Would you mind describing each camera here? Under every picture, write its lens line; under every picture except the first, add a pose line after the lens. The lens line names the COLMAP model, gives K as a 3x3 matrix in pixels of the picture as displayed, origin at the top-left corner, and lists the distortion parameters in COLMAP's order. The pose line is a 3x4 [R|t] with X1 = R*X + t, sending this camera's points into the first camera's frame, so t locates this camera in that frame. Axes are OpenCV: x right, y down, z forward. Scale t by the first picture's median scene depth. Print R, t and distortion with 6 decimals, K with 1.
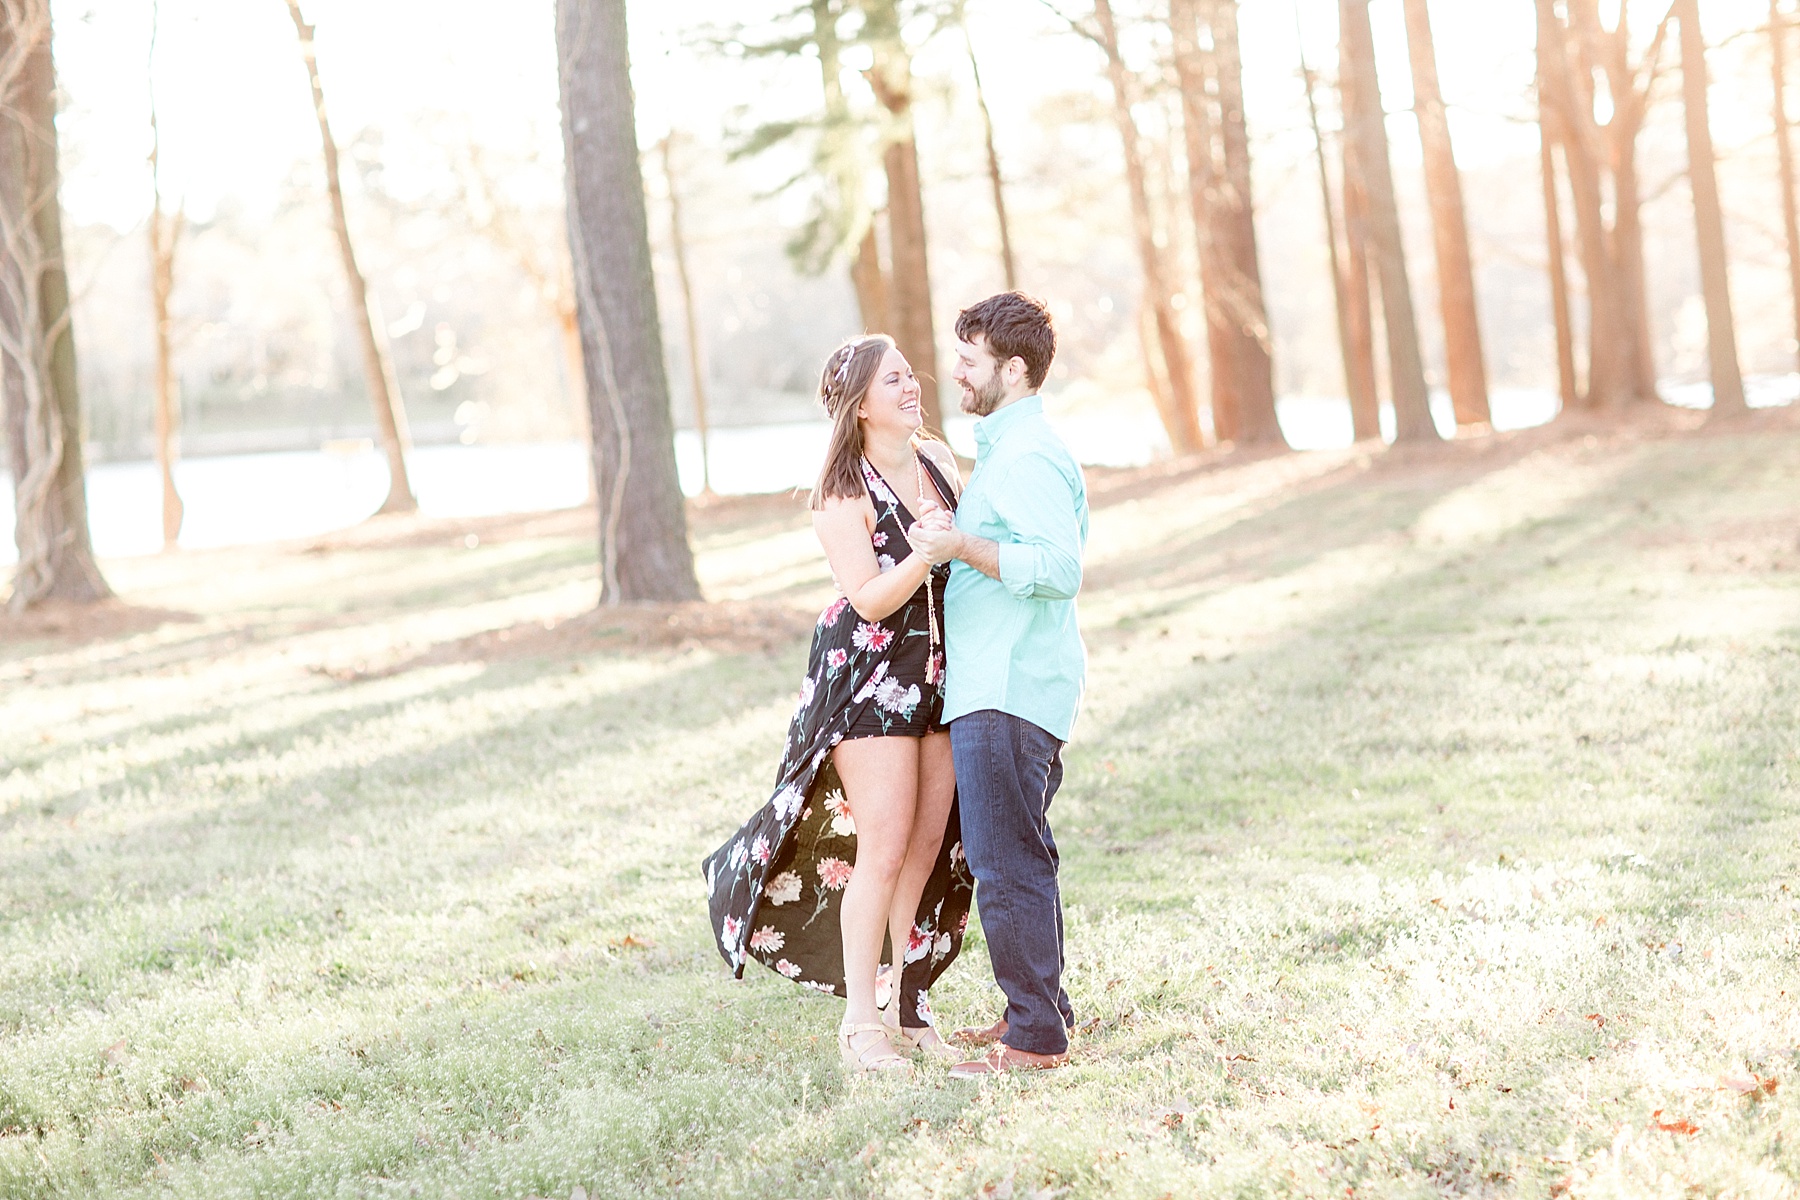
lens RADIAL K [[4302.6, 0, 899.7], [0, 4302.6, 597.2], [0, 0, 1]] dist [-0.096982, -0.389607]
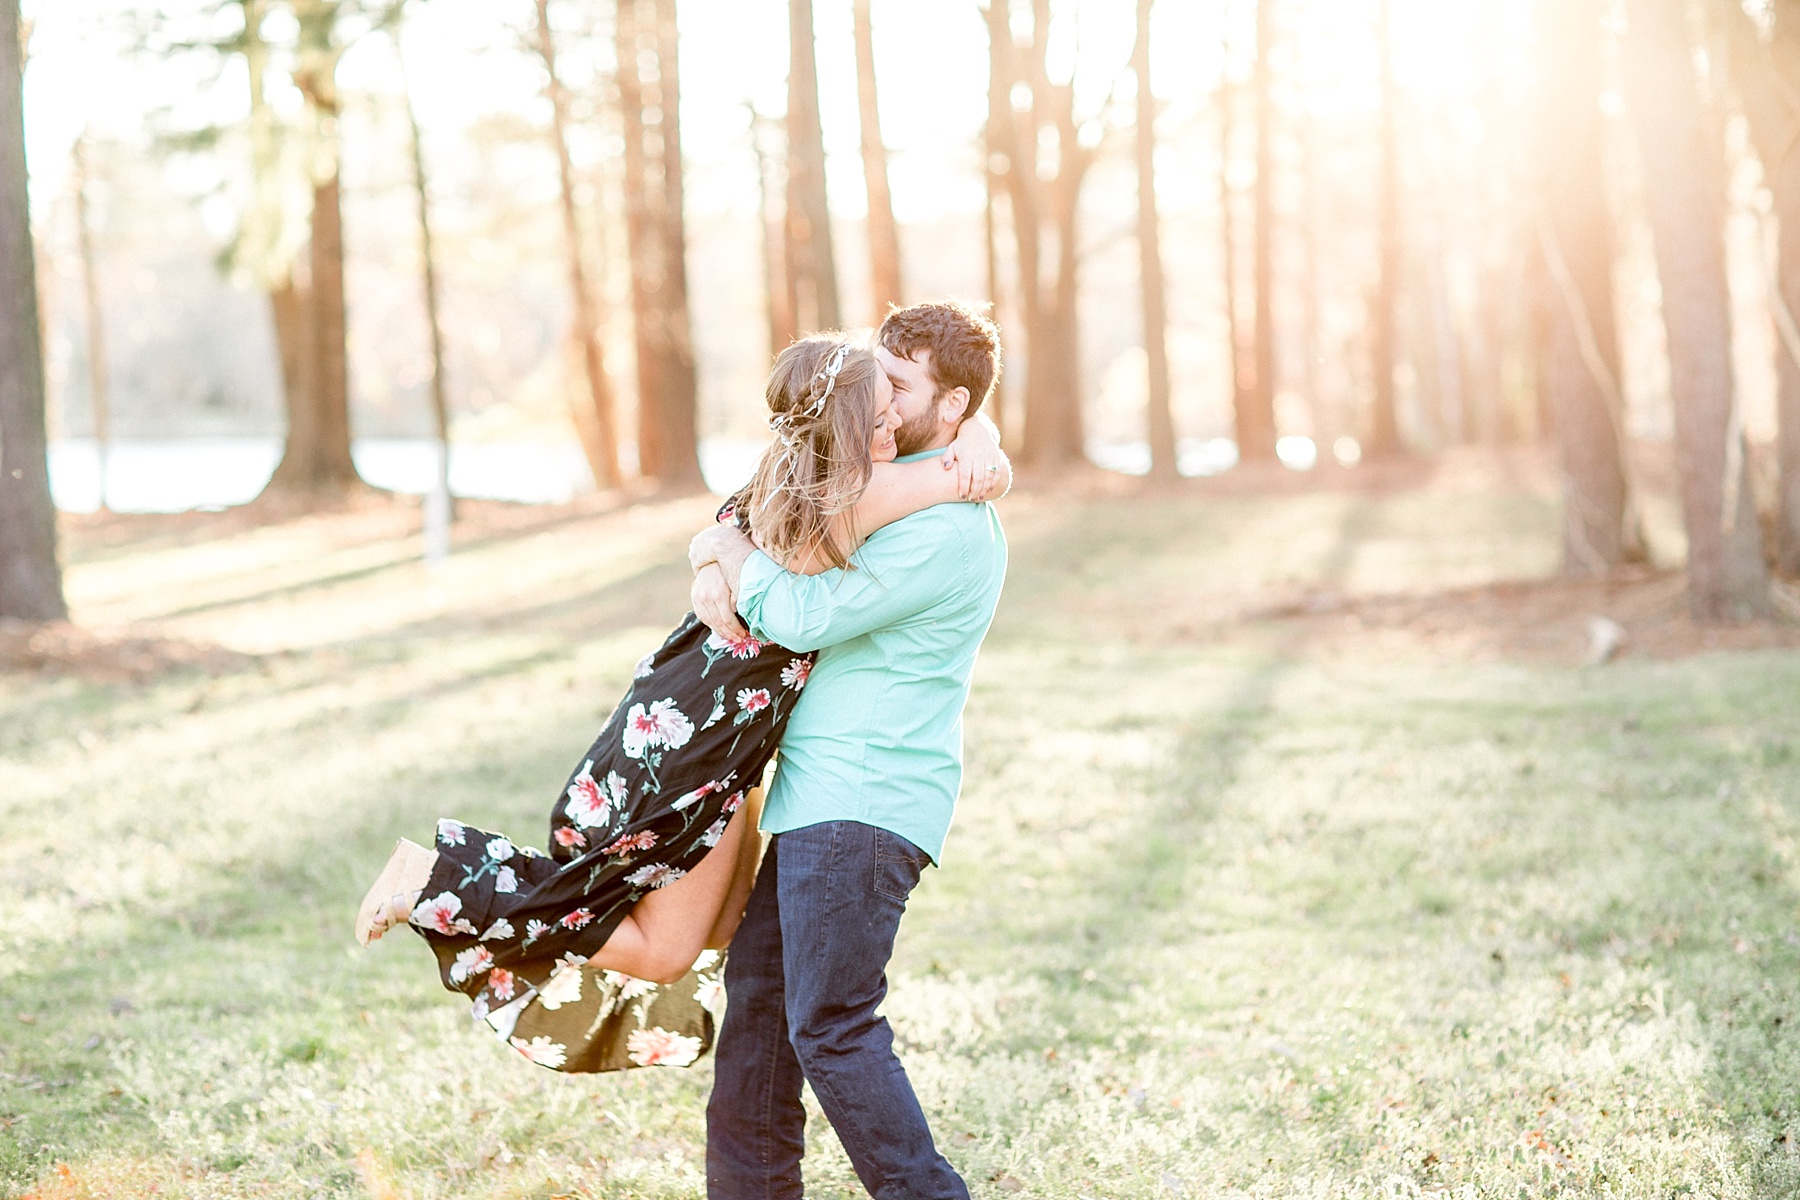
lens RADIAL K [[4302.6, 0, 899.7], [0, 4302.6, 597.2], [0, 0, 1]] dist [-0.096982, -0.389607]
pose [[0.989683, 0.048820, 0.134699, 0.005862], [-0.047630, 0.998792, -0.012043, -0.002147], [-0.135124, 0.005503, 0.990813, 0.069681]]
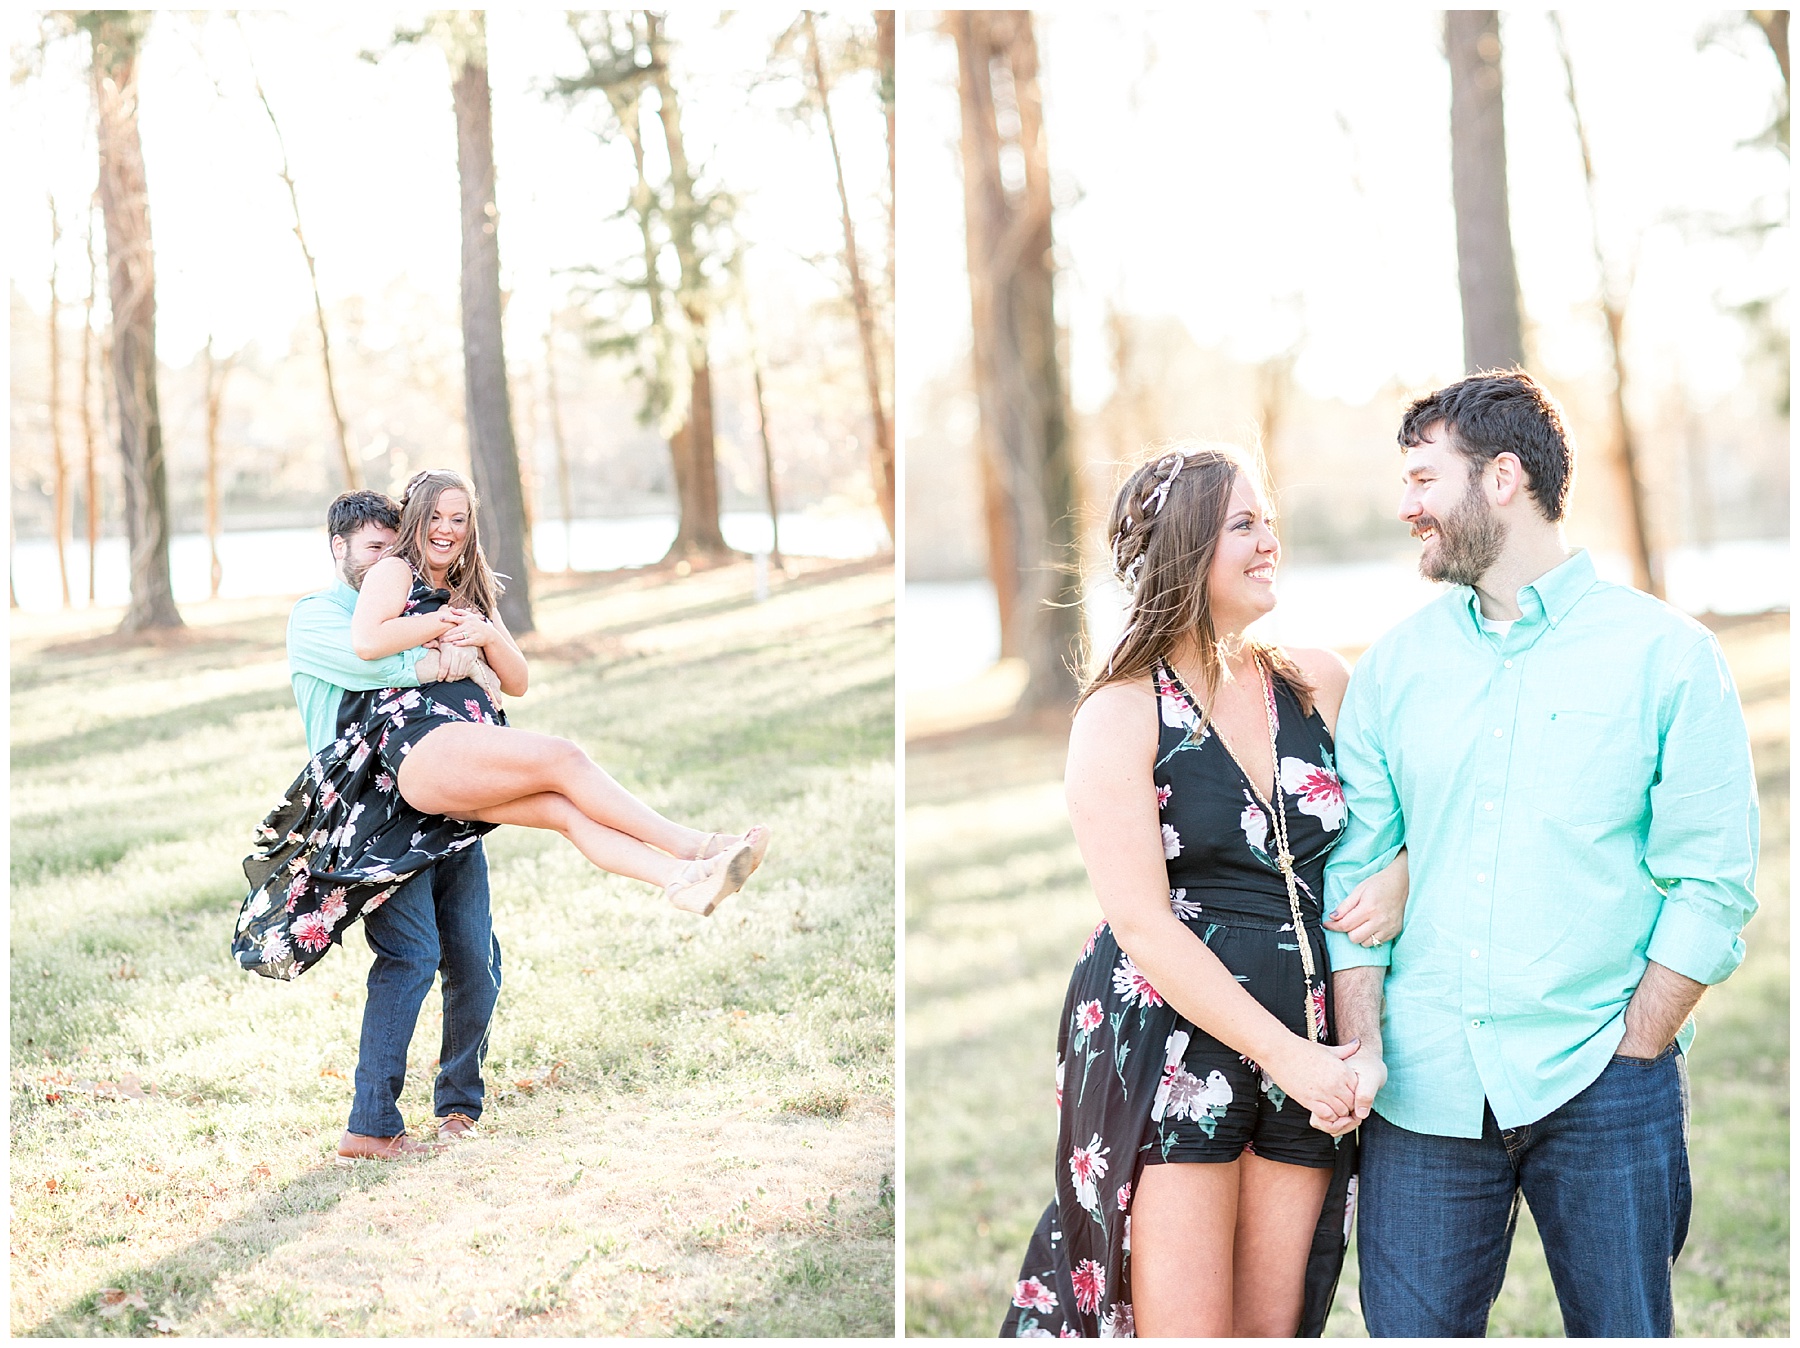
lens RADIAL K [[4185.3, 0, 900.0], [0, 4185.3, 674.0], [0, 0, 1]] dist [-0.291131, 0.402166]
pose [[0.999707, 0.022945, 0.007758, 0.084981], [-0.022972, 0.999730, 0.003518, 0.007505], [-0.007675, -0.003695, 0.999964, -0.647863]]
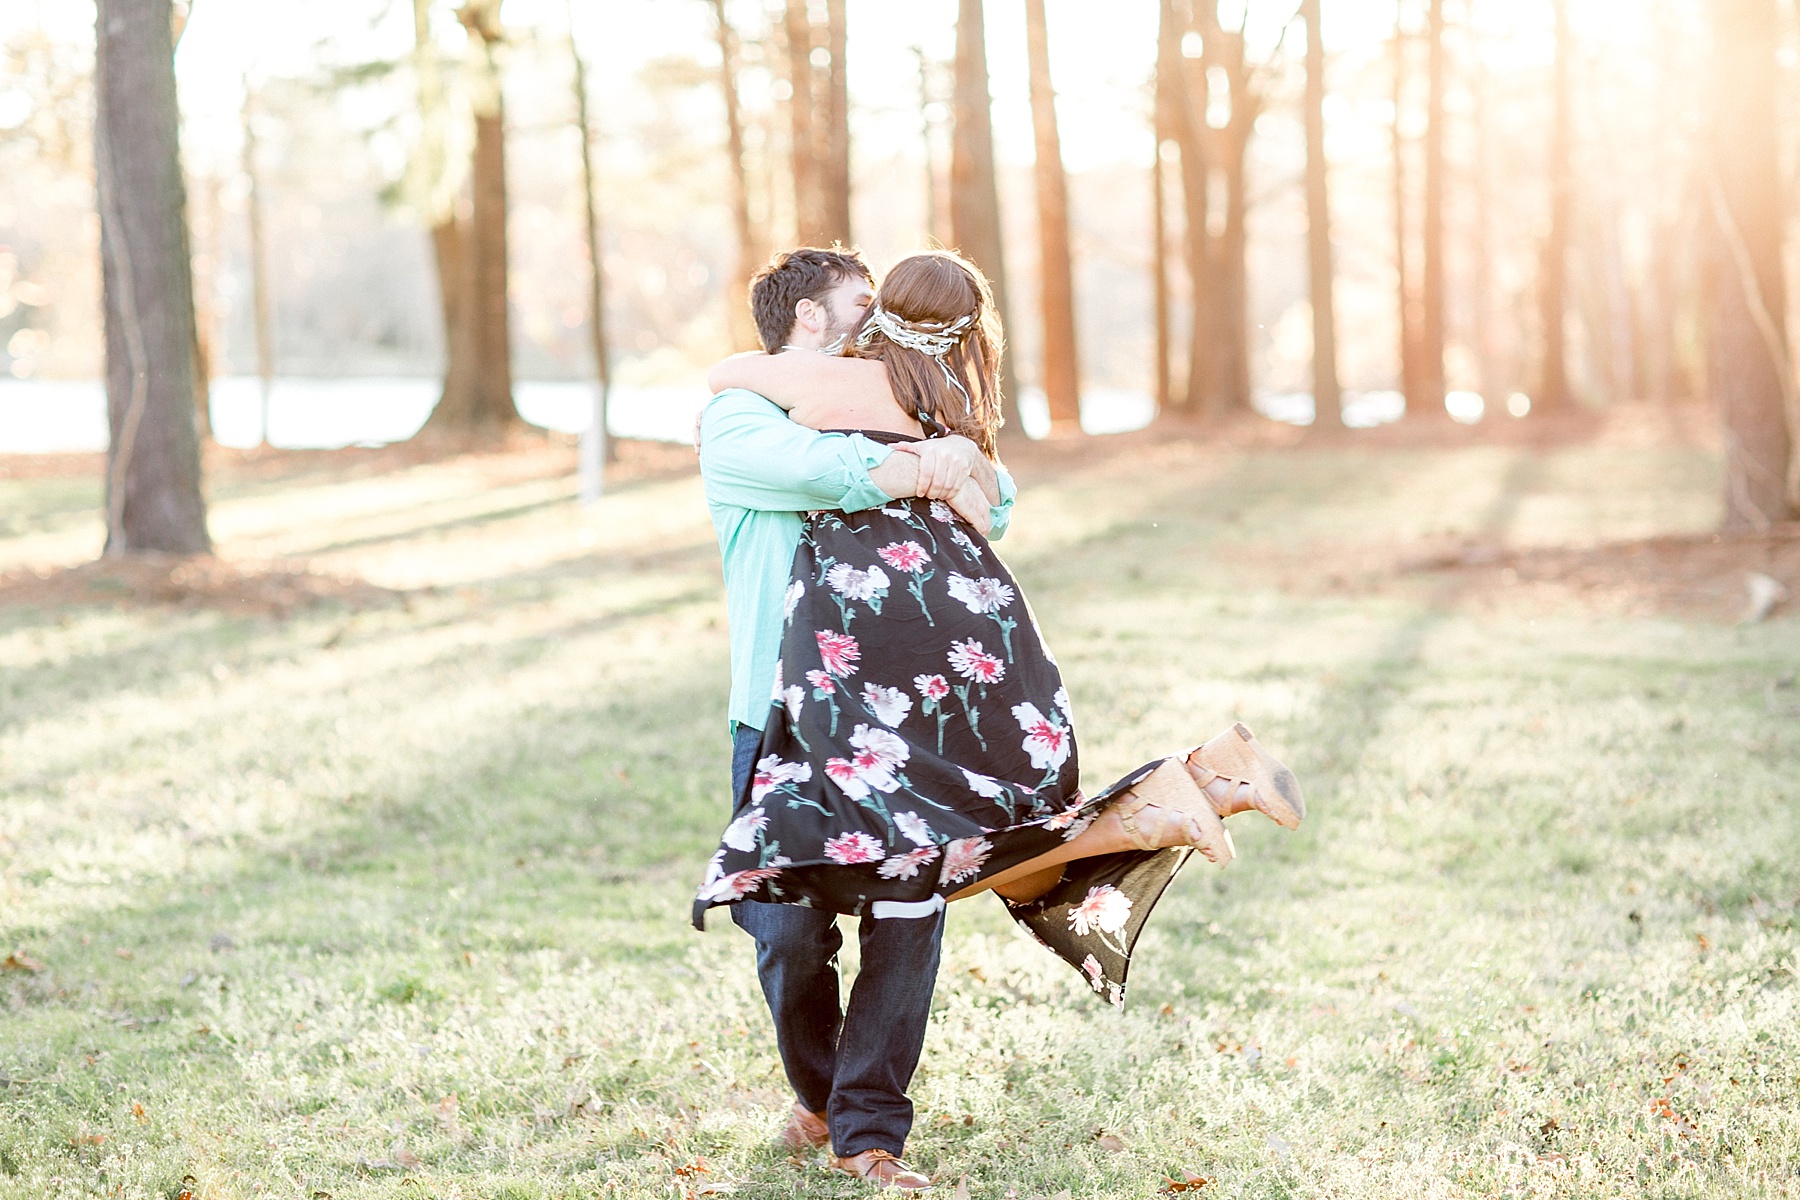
lens RADIAL K [[4302.6, 0, 899.7], [0, 4302.6, 597.2], [0, 0, 1]] dist [-0.096982, -0.389607]
pose [[0.993371, 0.062745, 0.096320, 0.012240], [-0.063240, 0.997996, 0.002091, -0.001596], [-0.095995, -0.008168, 0.995348, 0.080667]]
